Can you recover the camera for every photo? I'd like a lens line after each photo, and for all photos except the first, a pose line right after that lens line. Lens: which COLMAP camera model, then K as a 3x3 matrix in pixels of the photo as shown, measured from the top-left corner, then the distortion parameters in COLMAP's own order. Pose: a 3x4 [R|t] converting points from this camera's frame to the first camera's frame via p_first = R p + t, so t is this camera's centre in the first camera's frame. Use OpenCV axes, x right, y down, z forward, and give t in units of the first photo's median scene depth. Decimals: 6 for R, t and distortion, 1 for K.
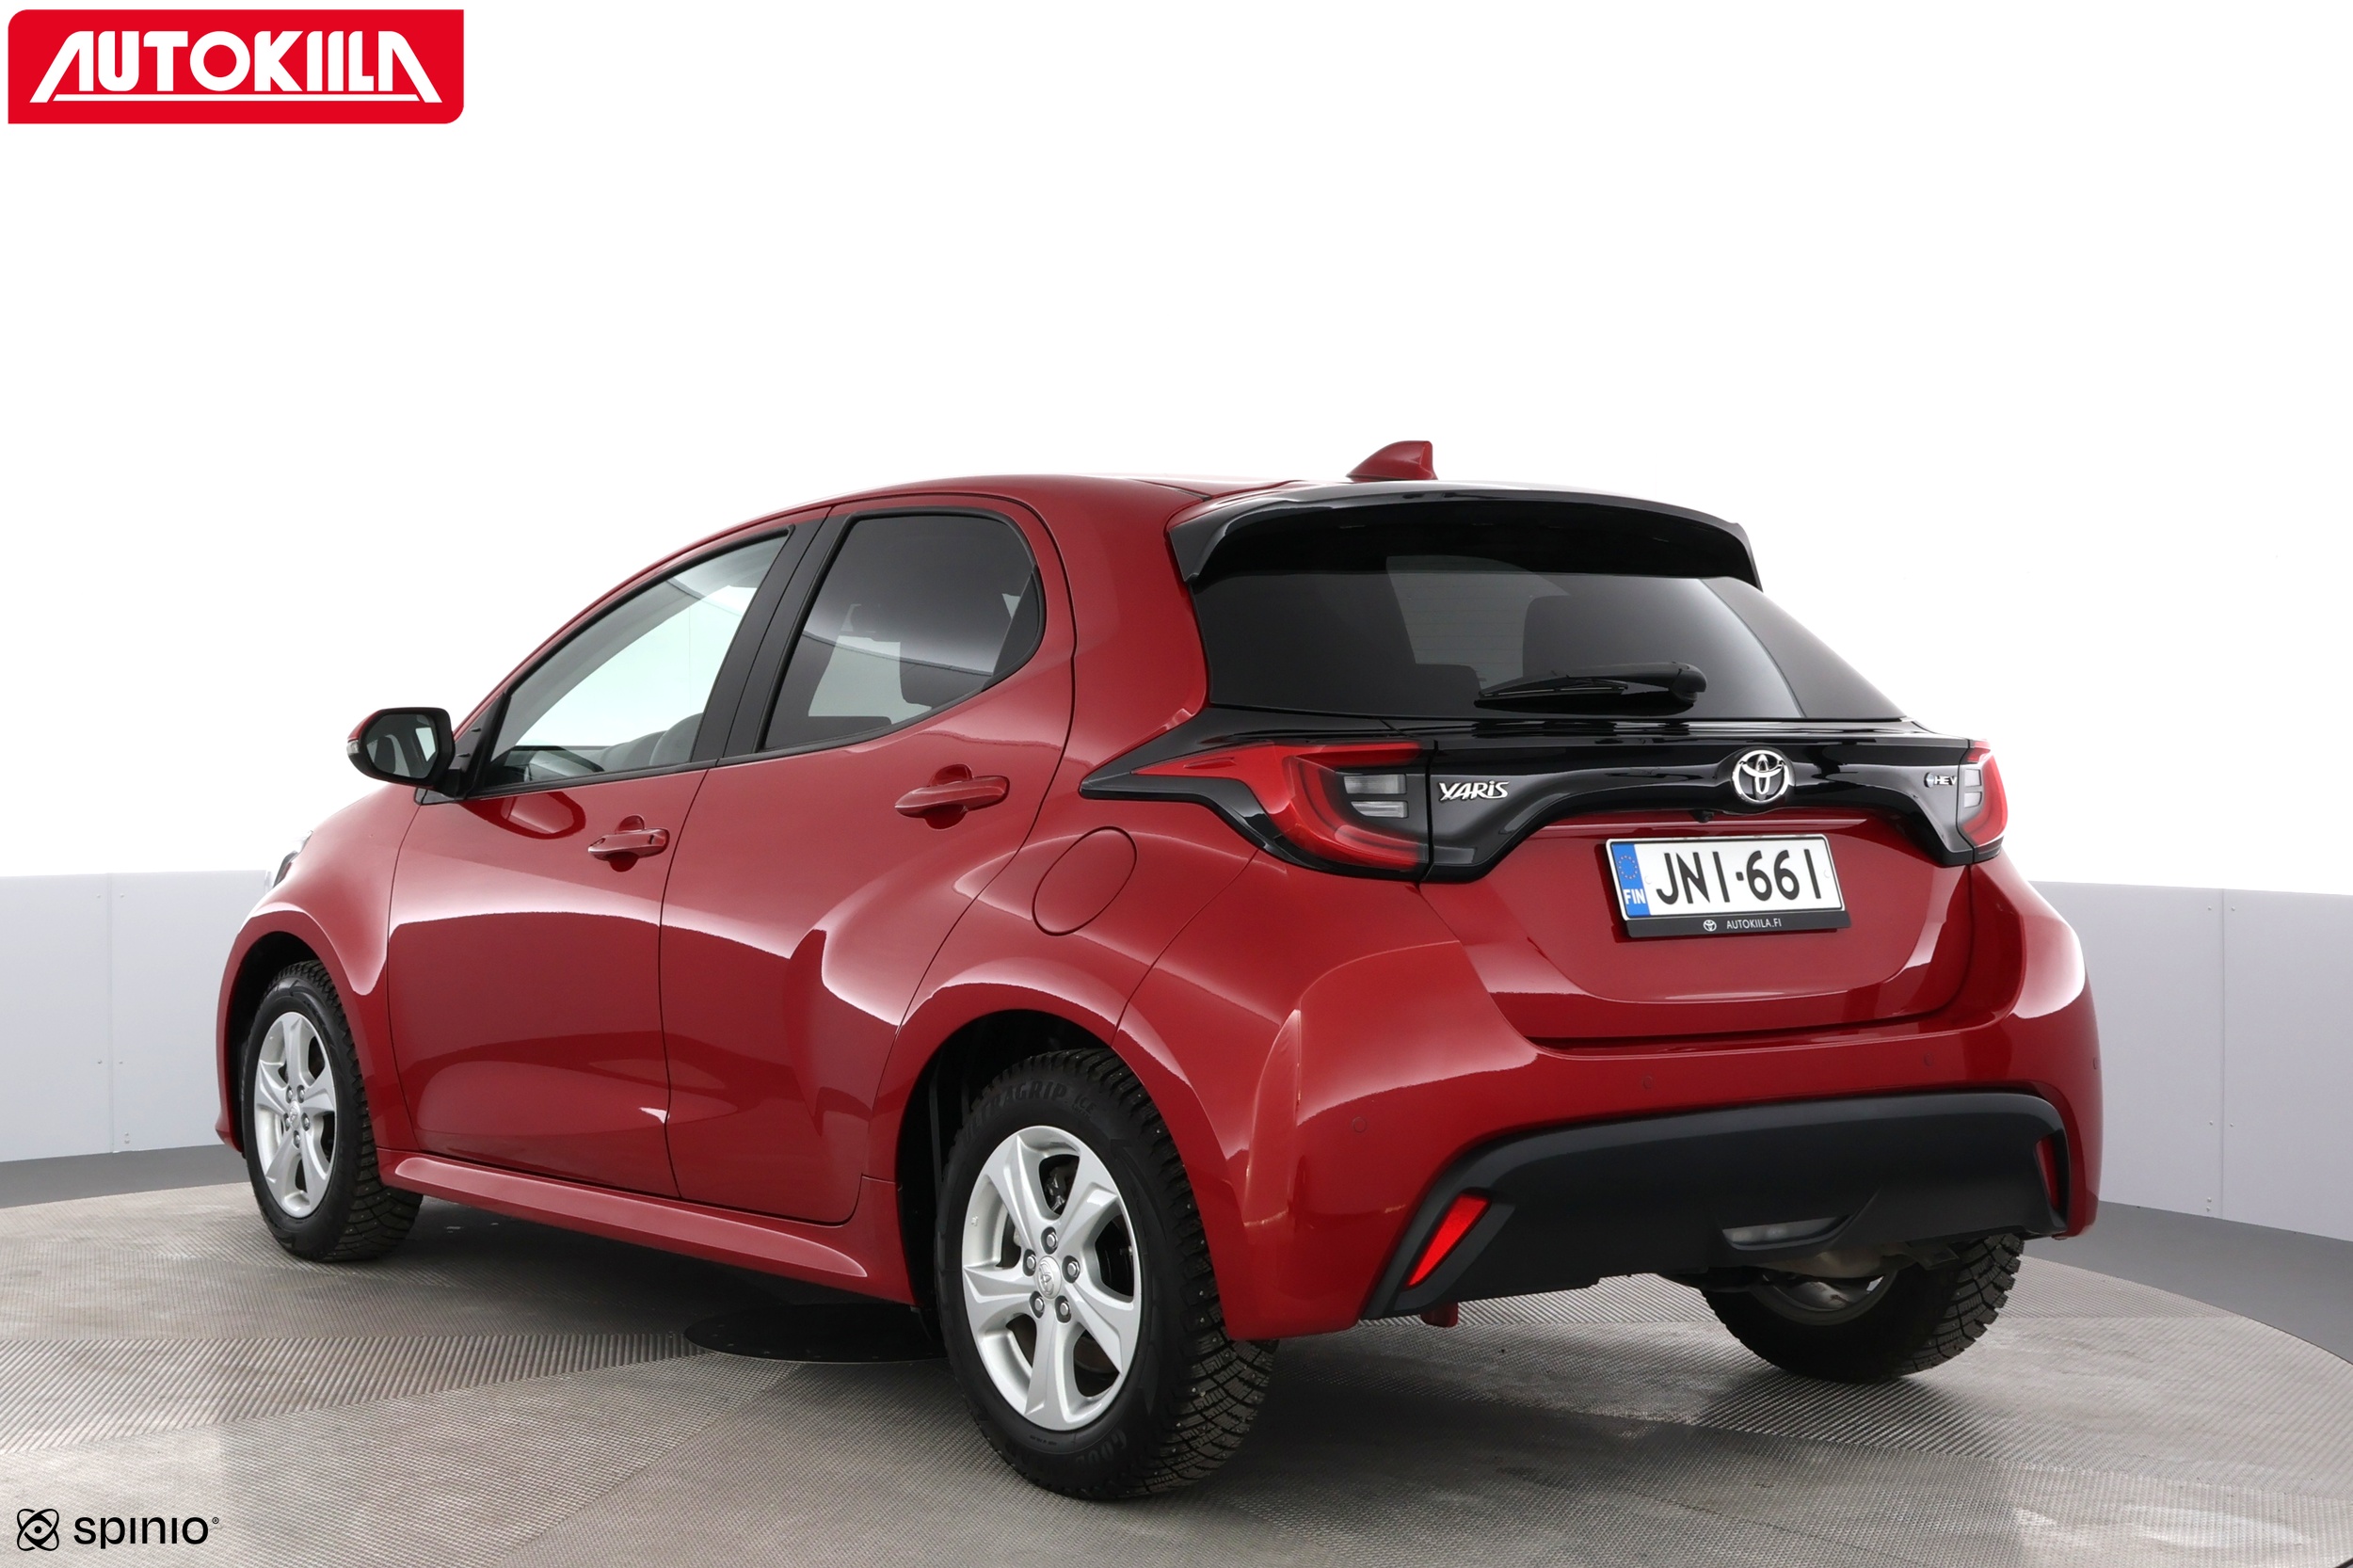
lens RADIAL K [[1984.1, 0, 1180.3], [0, 1984.1, 790.0], [0, 0, 1]] dist [0.000689, -0.003049]
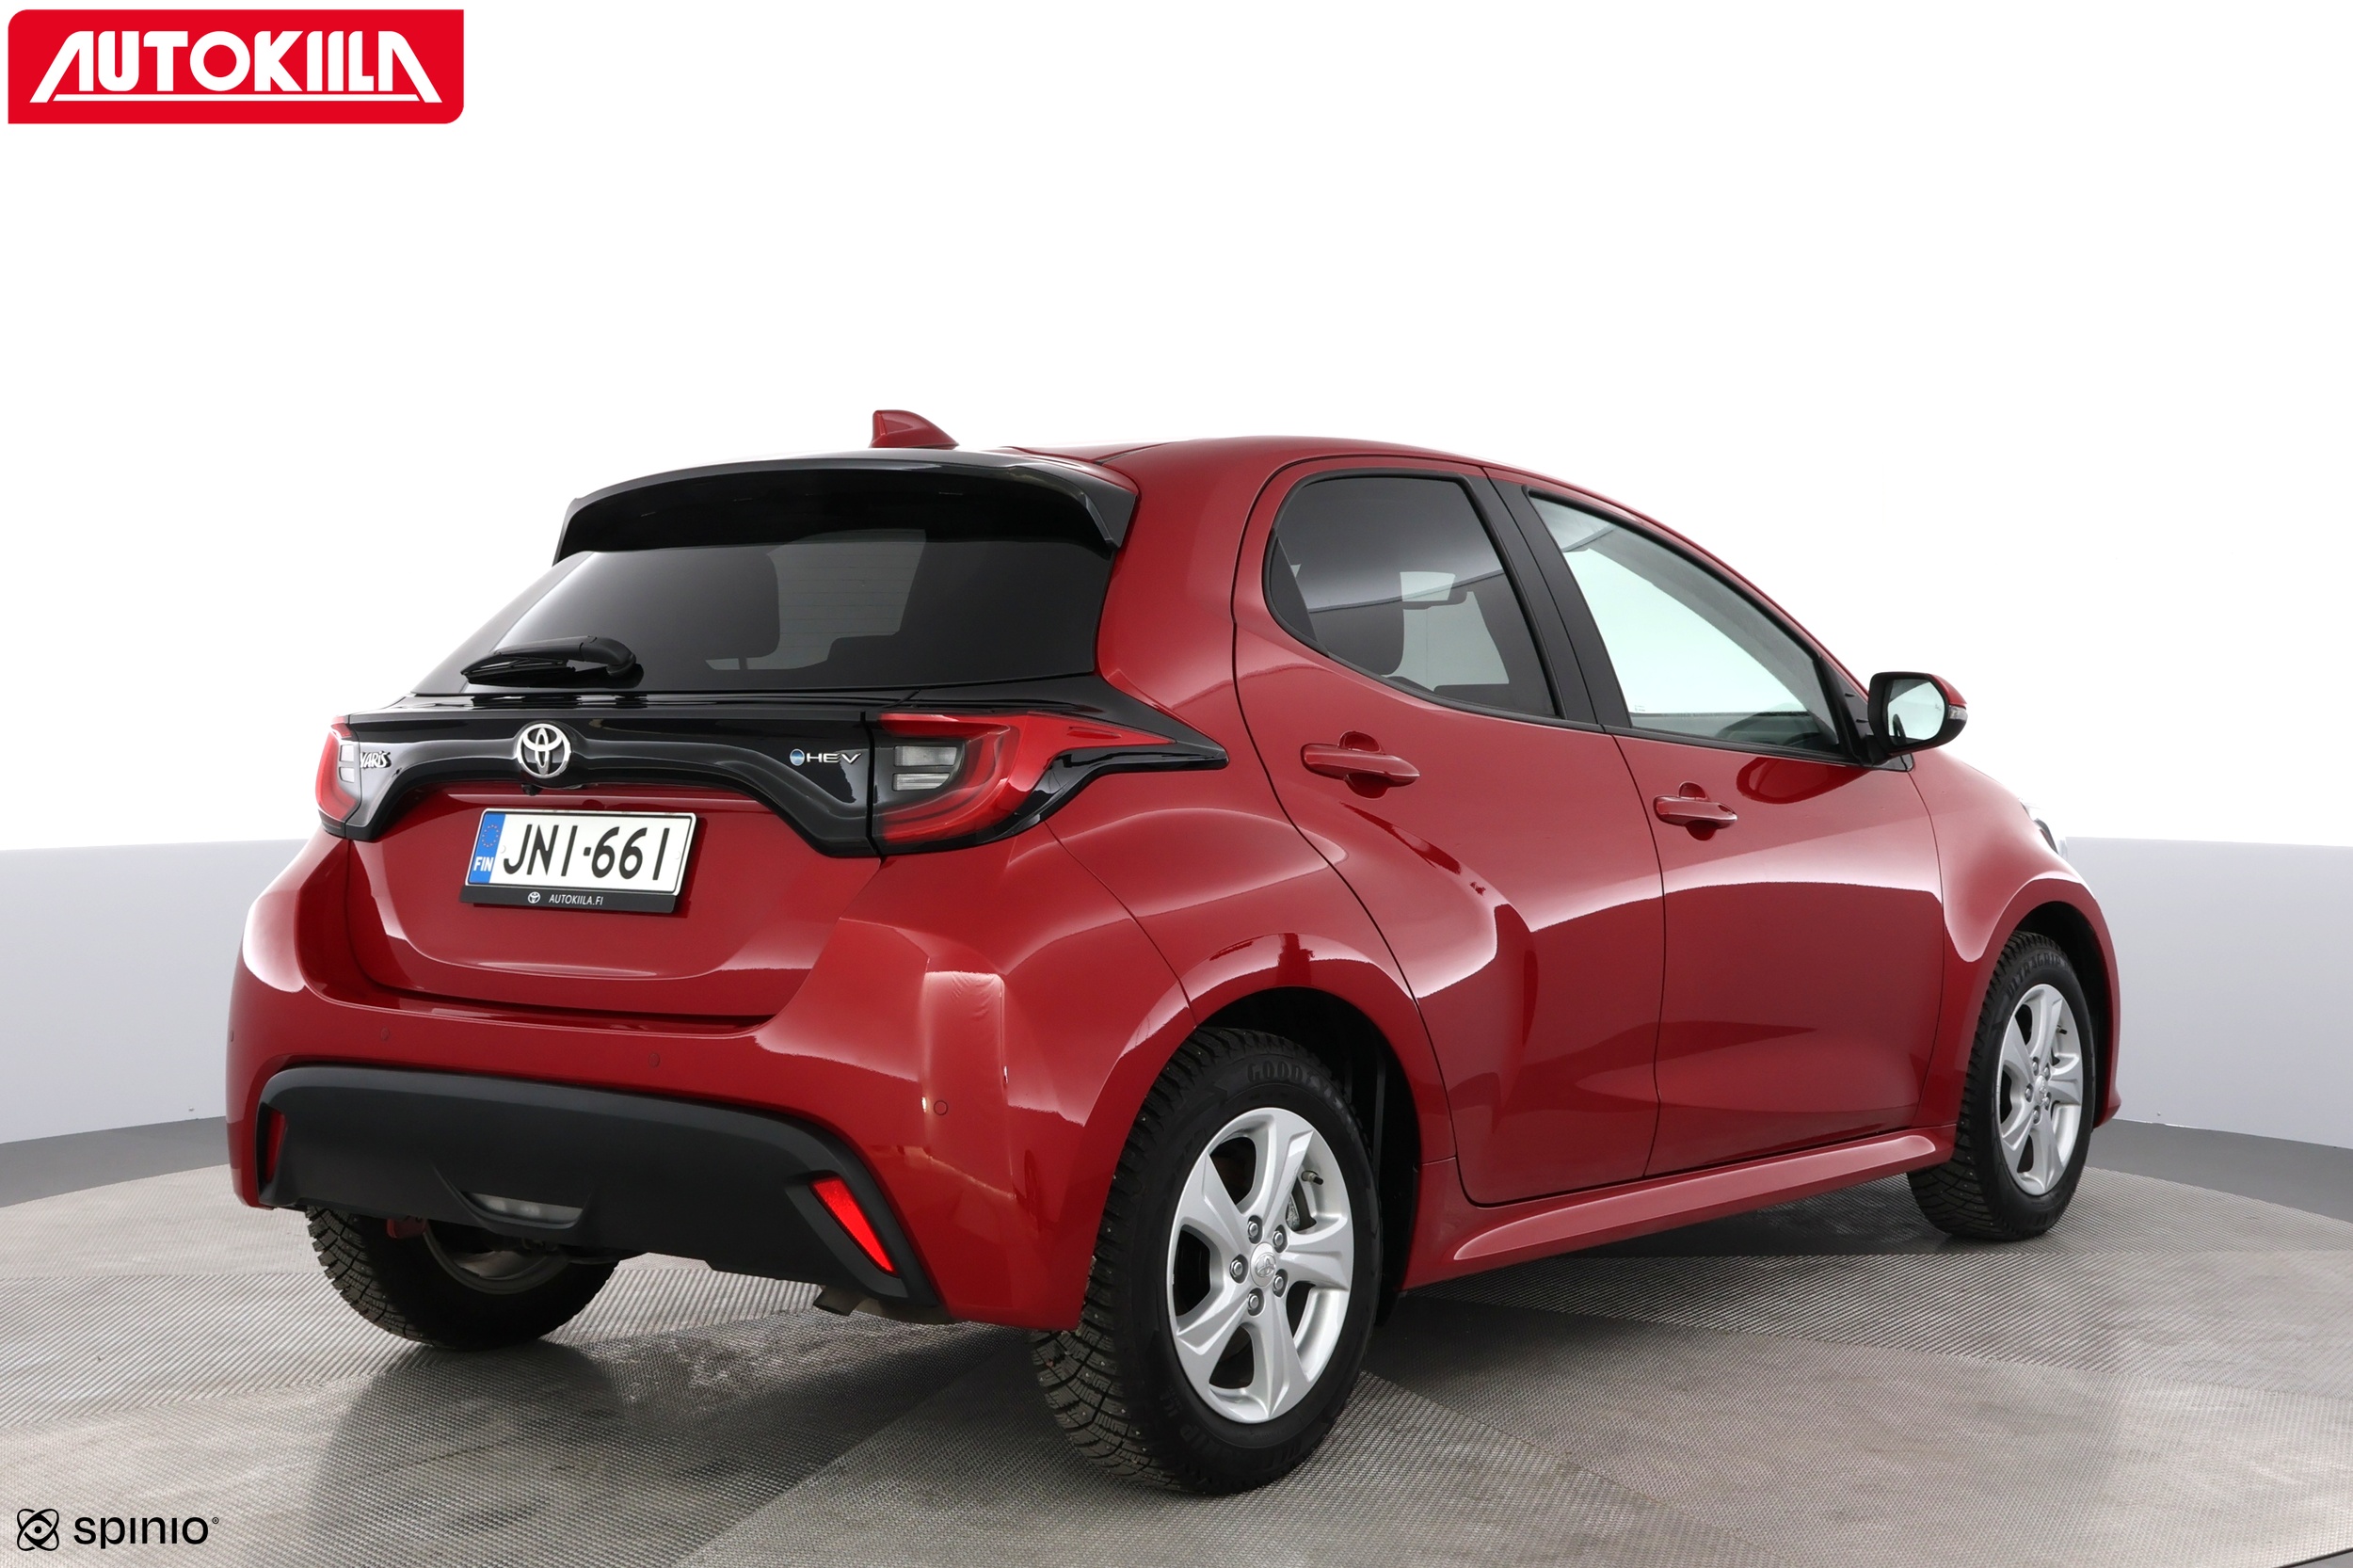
lens RADIAL K [[1984.1, 0, 1180.2], [0, 1984.1, 769.8], [0, 0, 1]] dist [0.000689, -0.003049]
pose [[0.671824, 0.019866, -0.740444, 1.217571], [-0.015507, 0.999798, 0.012754, -0.014350], [0.740548, 0.002914, 0.671997, 0.559462]]
